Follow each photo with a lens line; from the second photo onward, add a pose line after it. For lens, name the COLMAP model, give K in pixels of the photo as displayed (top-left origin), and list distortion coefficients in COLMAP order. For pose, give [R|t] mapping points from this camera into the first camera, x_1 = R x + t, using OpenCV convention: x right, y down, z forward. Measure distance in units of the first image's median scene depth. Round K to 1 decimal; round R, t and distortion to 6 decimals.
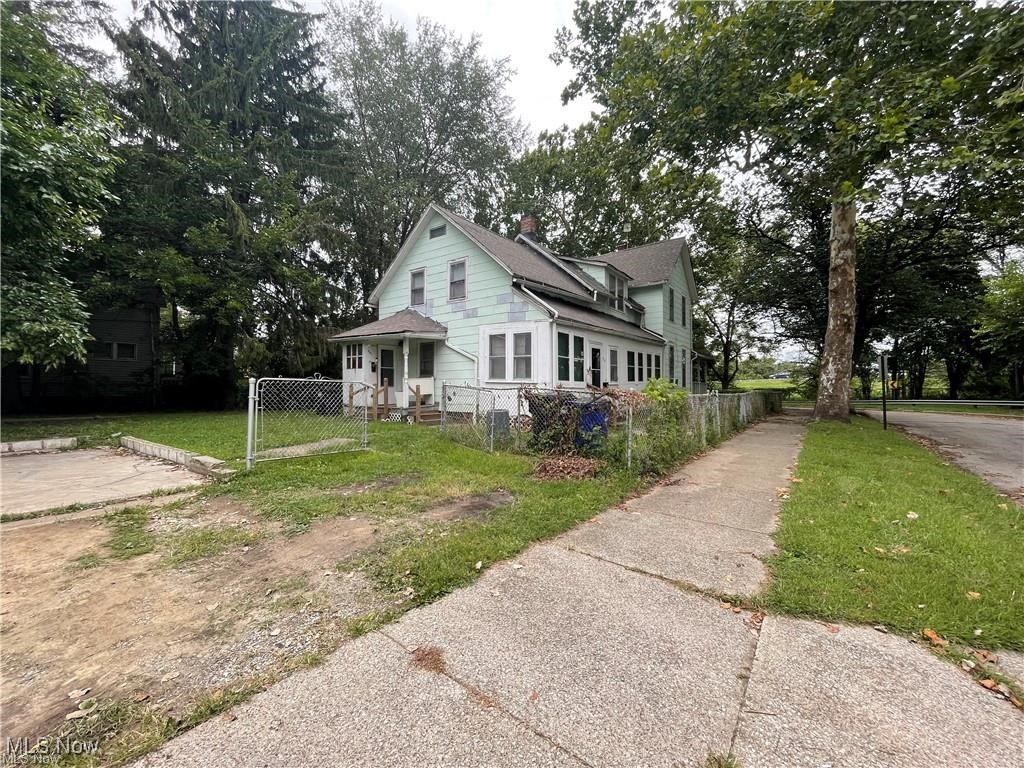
lens RADIAL K [[421.4, 0, 512.4], [0, 421.4, 383.9], [0, 0, 1]] dist [-0.002297, 0.000358]
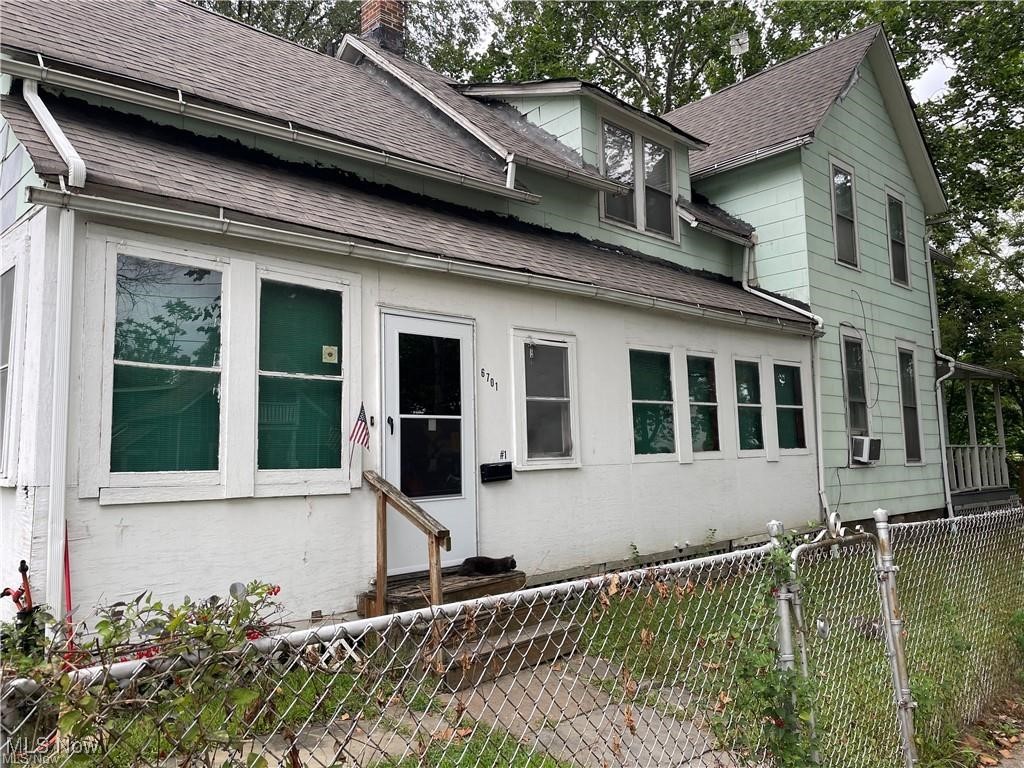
lens RADIAL K [[782.0, 0, 521.5], [0, 782.0, 375.6], [0, 0, 1]] dist [0.076166, -0.088186]
pose [[0.986470, -0.038719, -0.159302, 0.395169], [0.023478, 0.995060, -0.096462, -0.013682], [0.162250, 0.091417, 0.982506, 0.636377]]
